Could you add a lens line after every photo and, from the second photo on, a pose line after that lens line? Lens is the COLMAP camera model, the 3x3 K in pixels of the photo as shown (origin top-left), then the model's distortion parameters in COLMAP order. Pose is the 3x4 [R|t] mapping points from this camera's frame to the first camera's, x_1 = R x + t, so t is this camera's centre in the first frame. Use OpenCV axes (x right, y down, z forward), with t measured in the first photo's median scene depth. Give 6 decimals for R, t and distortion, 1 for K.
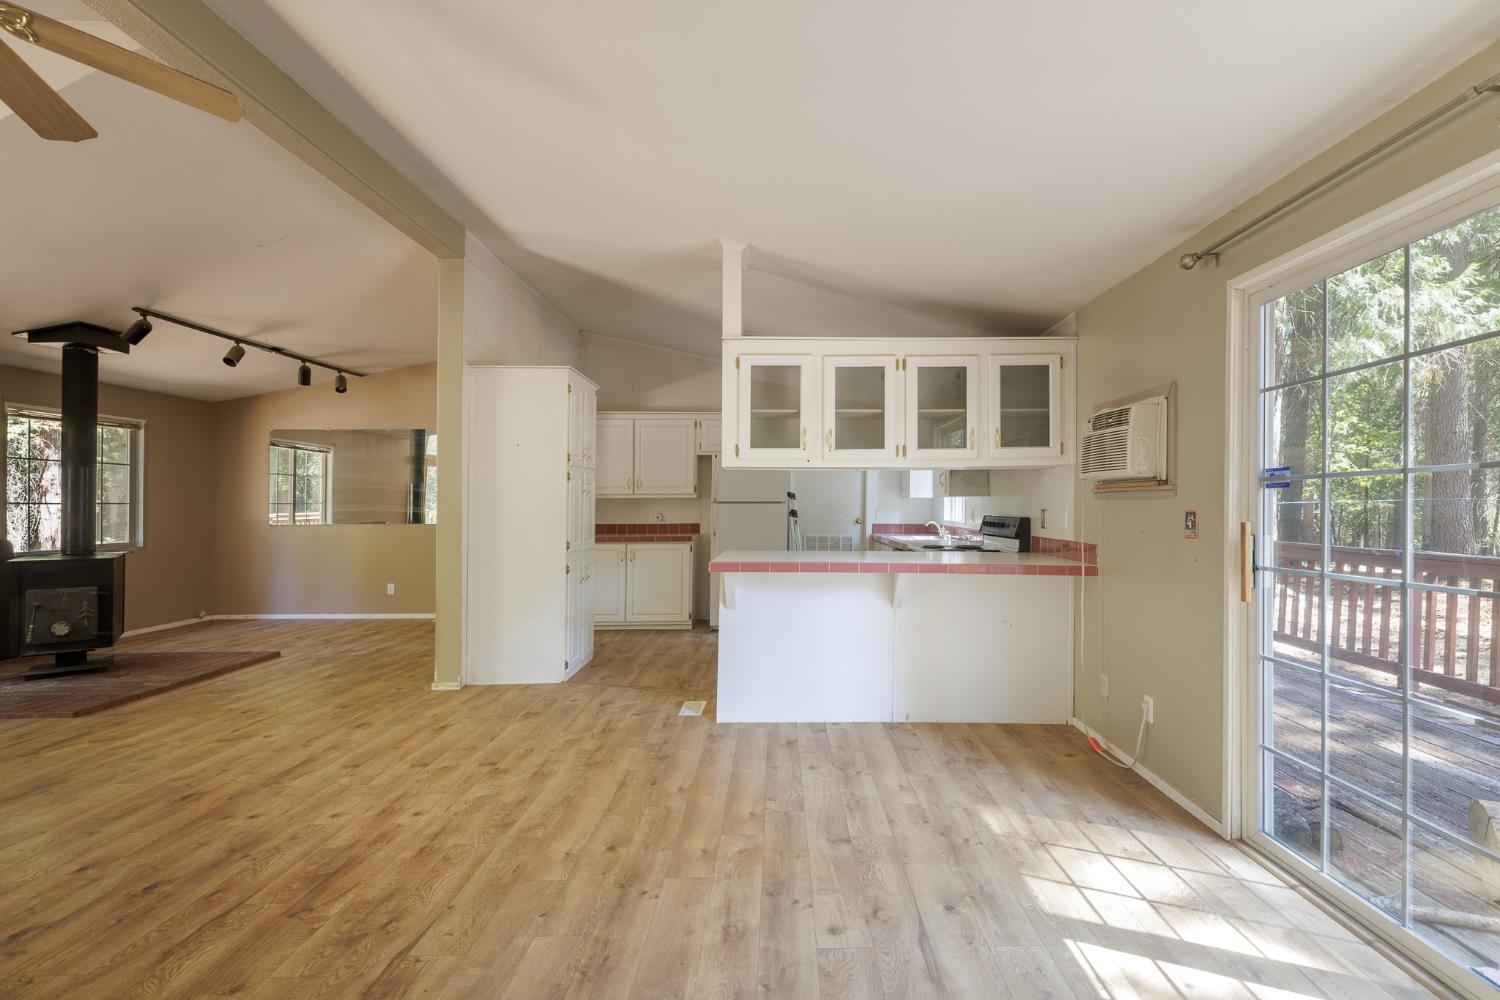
lens RADIAL K [[681.1, 0, 782.8], [0, 681.1, 509.3], [0, 0, 1]] dist [0.003320, 0.000153]
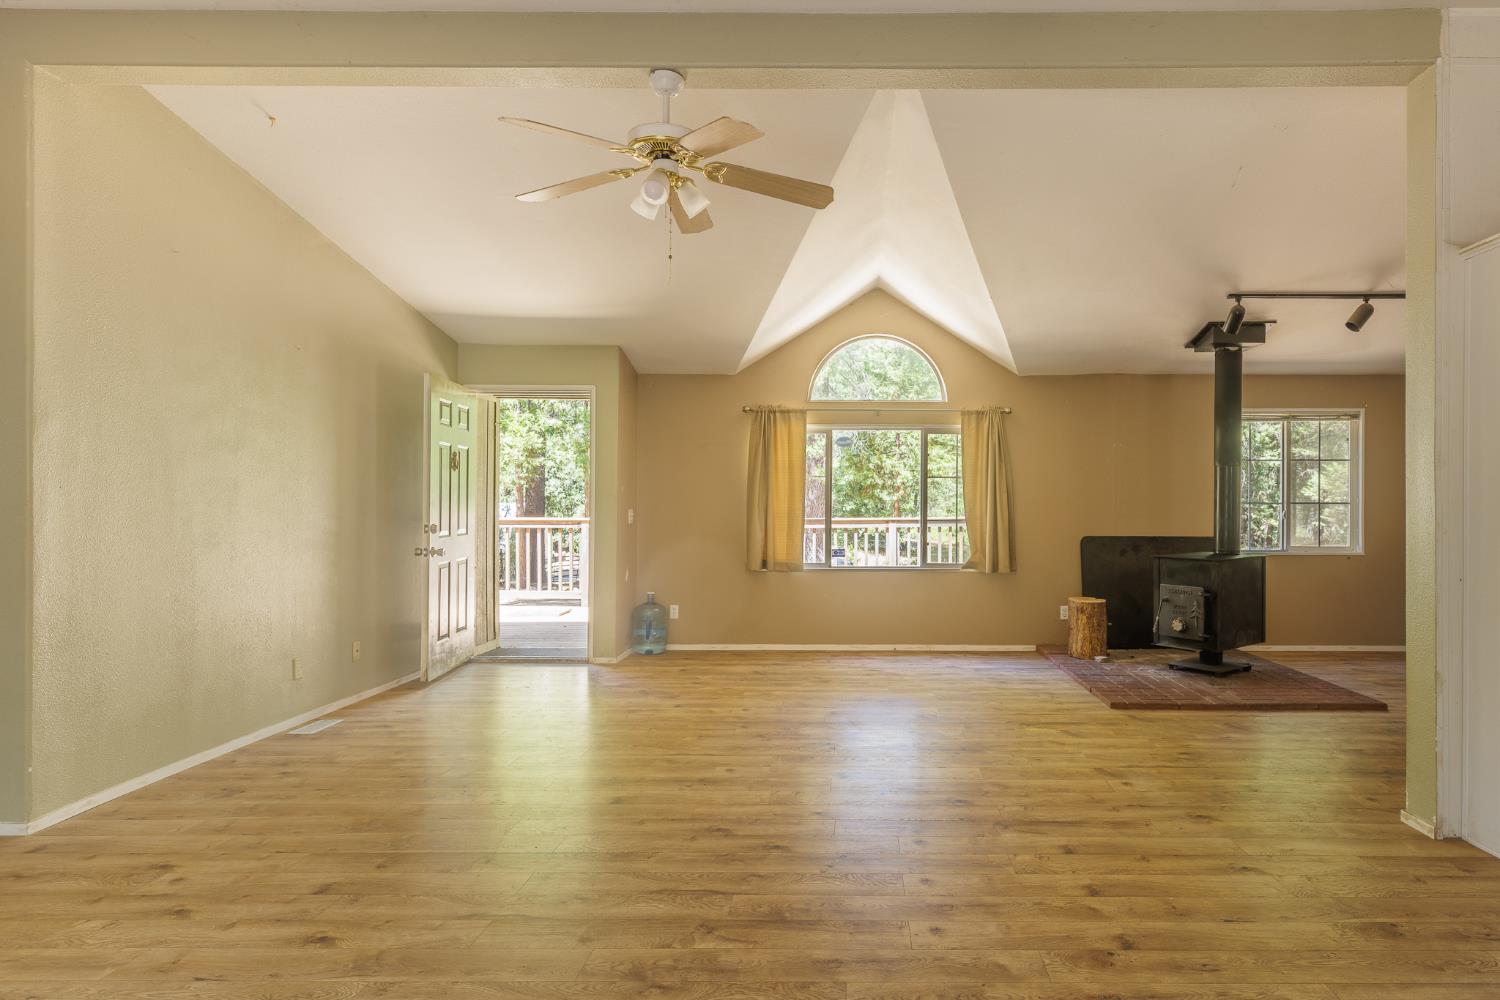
lens RADIAL K [[830.1, 0, 860.9], [0, 830.1, 502.3], [0, 0, 1]] dist [-0.000223, -0.000170]
pose [[-0.007711, -0.002190, -0.999968, 0.247387], [-0.007845, 0.999967, -0.002130, -0.004551], [0.999939, 0.007828, -0.007728, 0.655359]]
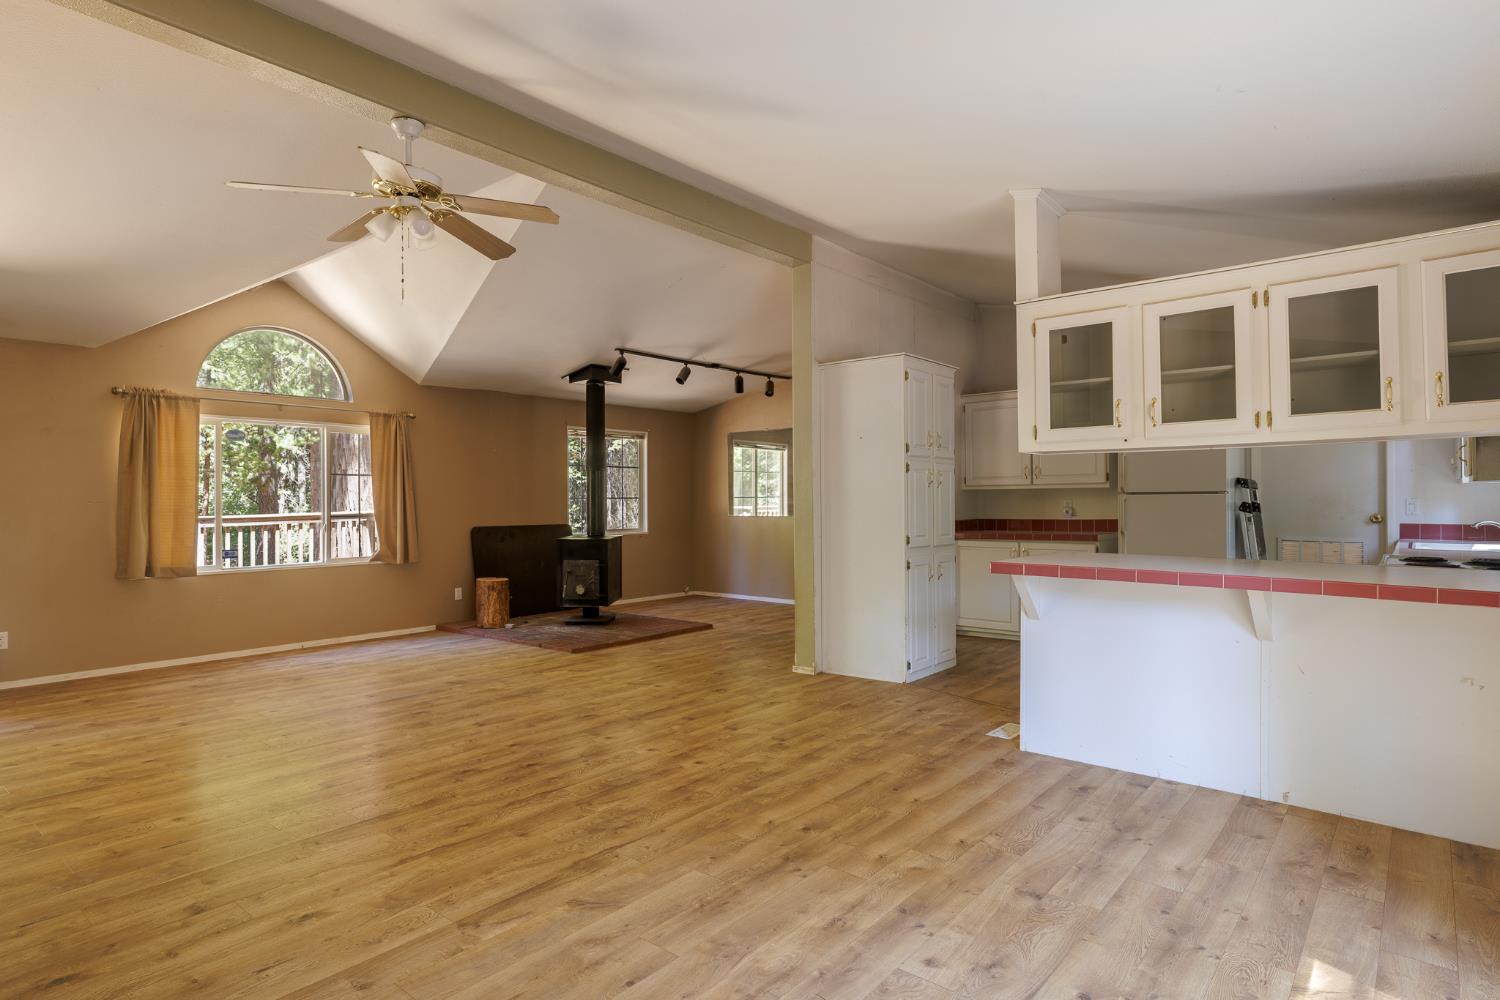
lens RADIAL K [[794.4, 0, 750.0], [0, 794.4, 500.0], [0, 0, 1]] dist [0.000883, -0.000187]
pose [[0.758453, -0.003161, -0.651721, 0.298737], [0.001695, 0.999994, -0.002878, -0.000181], [0.651726, 0.001078, 0.758454, 0.016363]]
